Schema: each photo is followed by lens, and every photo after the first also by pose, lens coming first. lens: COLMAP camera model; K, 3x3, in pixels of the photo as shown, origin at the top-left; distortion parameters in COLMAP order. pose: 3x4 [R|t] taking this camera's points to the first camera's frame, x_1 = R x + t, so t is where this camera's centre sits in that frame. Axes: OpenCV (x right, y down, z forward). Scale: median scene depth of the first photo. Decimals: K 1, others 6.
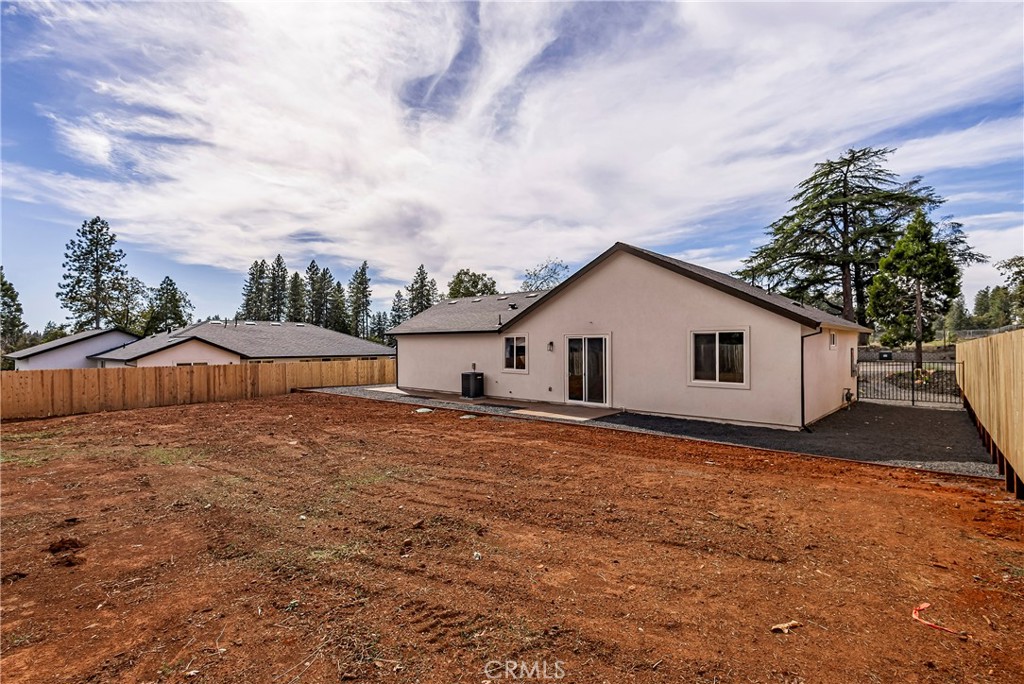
lens RADIAL K [[474.8, 0, 512.1], [0, 474.8, 346.4], [0, 0, 1]] dist [0.018792, -0.006581]
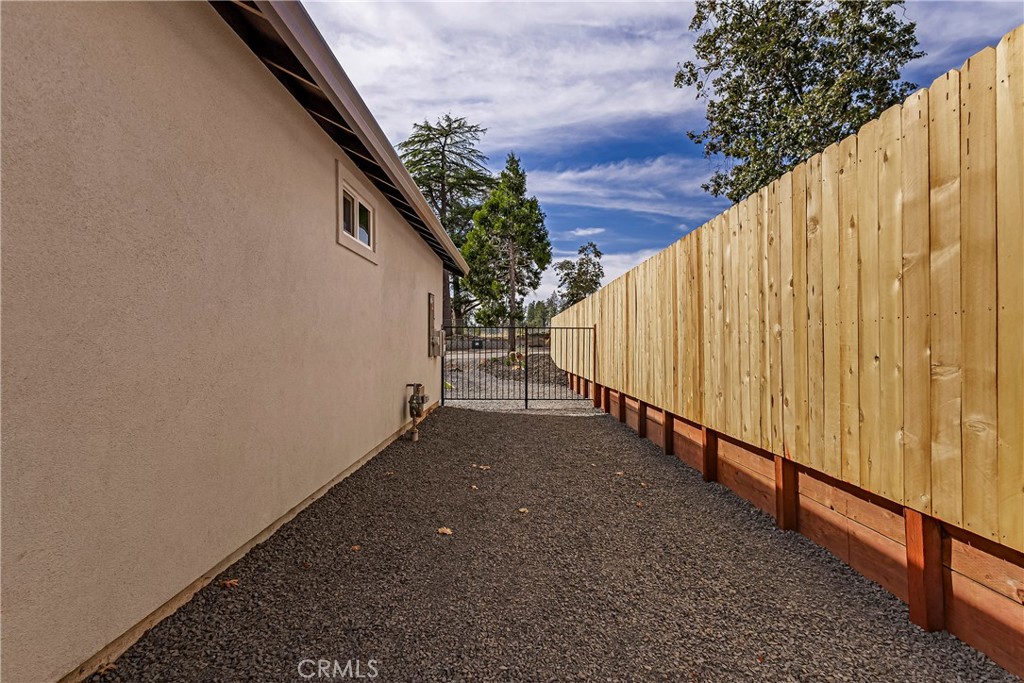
lens RADIAL K [[474.8, 0, 514.3], [0, 474.8, 345.0], [0, 0, 1]] dist [0.018792, -0.006581]
pose [[0.734188, 0.007624, 0.678904, 0.433751], [-0.006170, 0.999971, -0.004557, 0.050601], [-0.678919, -0.000844, 0.734213, 0.576437]]
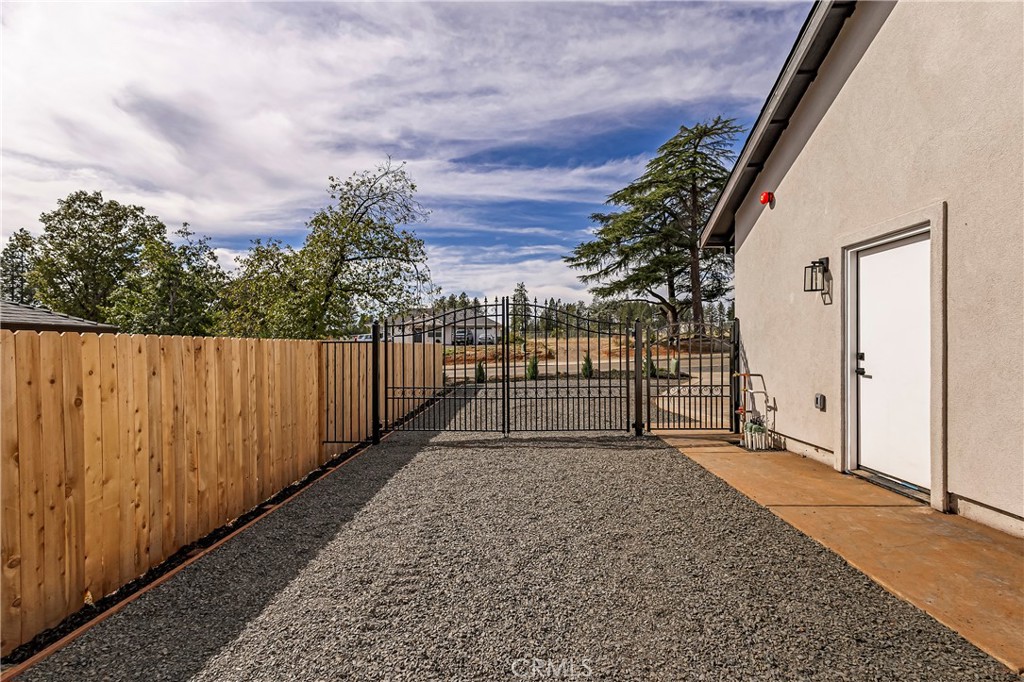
lens RADIAL K [[474.8, 0, 519.4], [0, 474.8, 345.9], [0, 0, 1]] dist [0.018792, -0.006581]
pose [[0.759999, -0.000136, 0.649924, -0.424256], [-0.000280, 1.000000, 0.000537, 0.055256], [-0.649924, -0.000590, 0.759999, 1.372150]]
